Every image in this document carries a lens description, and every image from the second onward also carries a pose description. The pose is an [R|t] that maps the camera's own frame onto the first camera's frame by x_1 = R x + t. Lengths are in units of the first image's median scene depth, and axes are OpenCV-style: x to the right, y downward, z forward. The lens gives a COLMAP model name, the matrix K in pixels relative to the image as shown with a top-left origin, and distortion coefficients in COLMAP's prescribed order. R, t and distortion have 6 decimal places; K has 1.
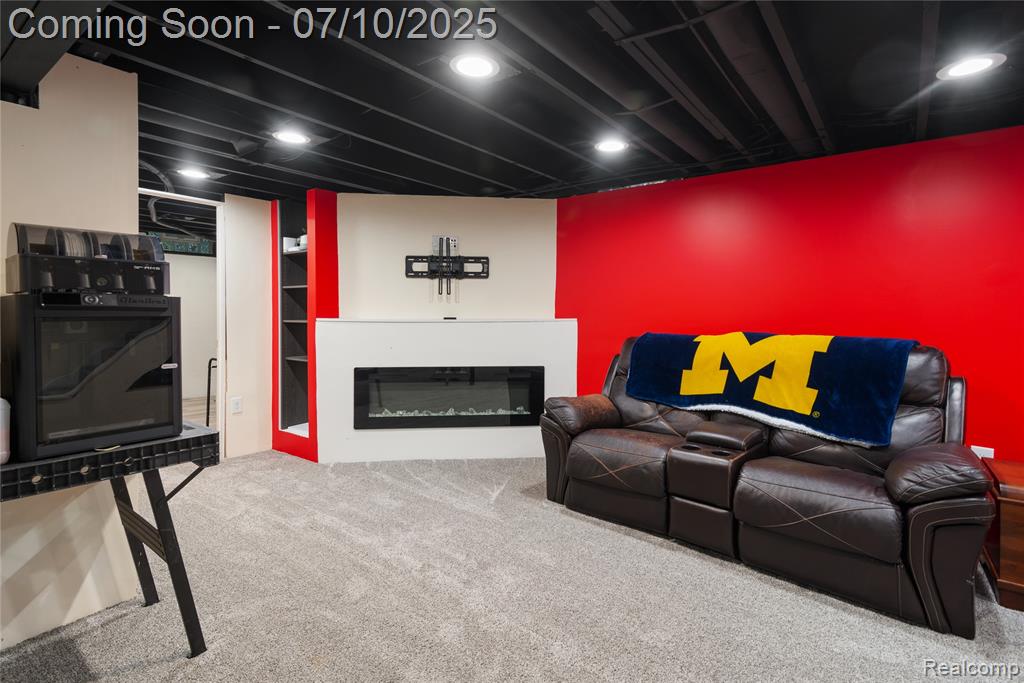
lens RADIAL K [[497.0, 0, 510.9], [0, 497.0, 317.4], [0, 0, 1]] dist [0.006740, 0.000913]
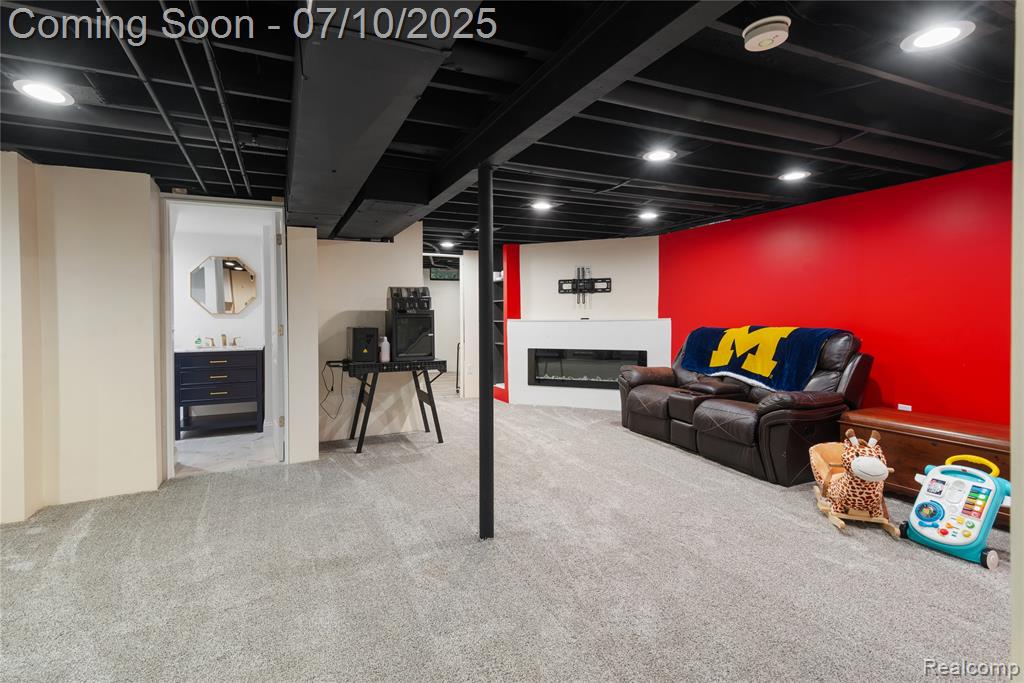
lens RADIAL K [[497.0, 0, 510.9], [0, 497.0, 317.4], [0, 0, 1]] dist [0.006740, 0.000913]
pose [[0.888140, -0.009426, -0.459475, 0.488601], [0.005417, 0.999935, -0.010043, 0.015367], [0.459540, 0.006431, 0.888134, -0.623169]]
